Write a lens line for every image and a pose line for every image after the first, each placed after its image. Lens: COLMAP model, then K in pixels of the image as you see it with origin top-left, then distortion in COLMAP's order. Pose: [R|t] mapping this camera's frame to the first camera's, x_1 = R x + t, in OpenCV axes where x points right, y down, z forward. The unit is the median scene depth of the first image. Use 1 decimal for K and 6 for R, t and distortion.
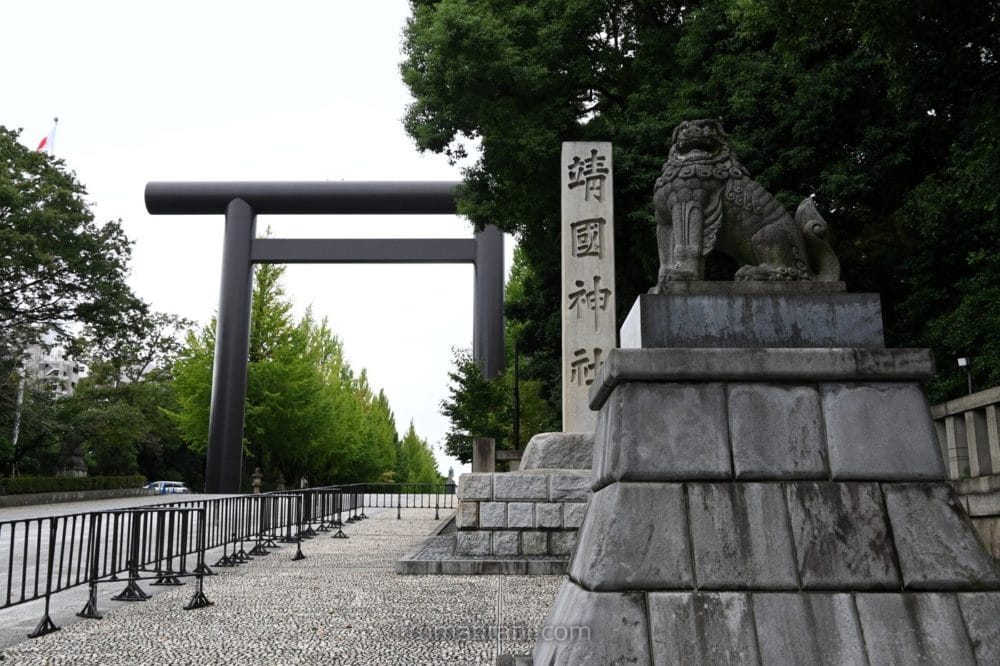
lens RADIAL K [[939.0, 0, 500.0], [0, 939.0, 333.0], [0, 0, 1]] dist [-0.010779, 0.000763]
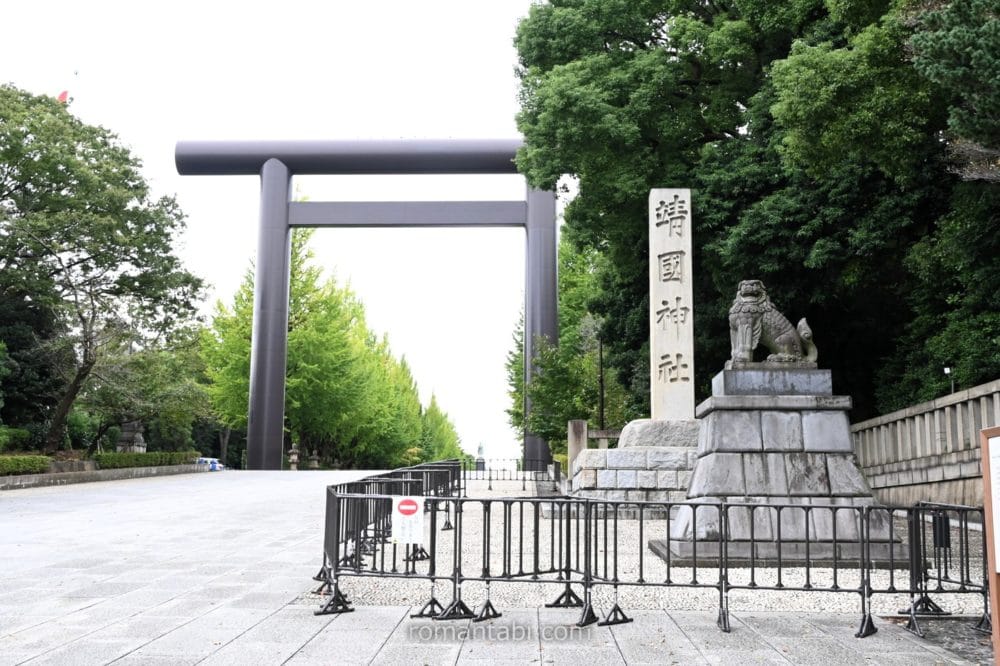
lens RADIAL K [[1155.2, 0, 500.0], [0, 1155.2, 333.0], [0, 0, 1]] dist [0.004725, 0.002538]
pose [[0.999805, 0.000135, -0.019729, -0.109909], [0.000800, 0.998878, 0.047354, -0.086680], [0.019713, -0.047360, 0.998683, -0.587357]]
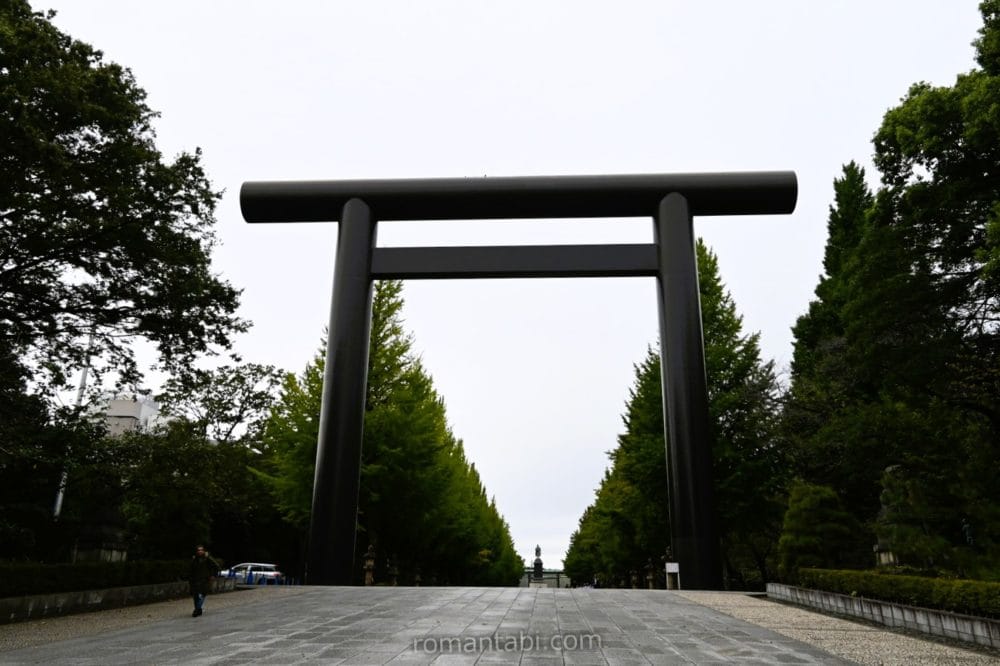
lens RADIAL K [[781.8, 0, 500.0], [0, 781.8, 333.0], [0, 0, 1]] dist [0.004843, 0.000778]
pose [[0.999073, -0.007088, -0.042455, -0.476004], [0.001815, 0.992410, -0.122958, 0.190254], [0.043004, 0.122767, 0.991503, 1.326745]]
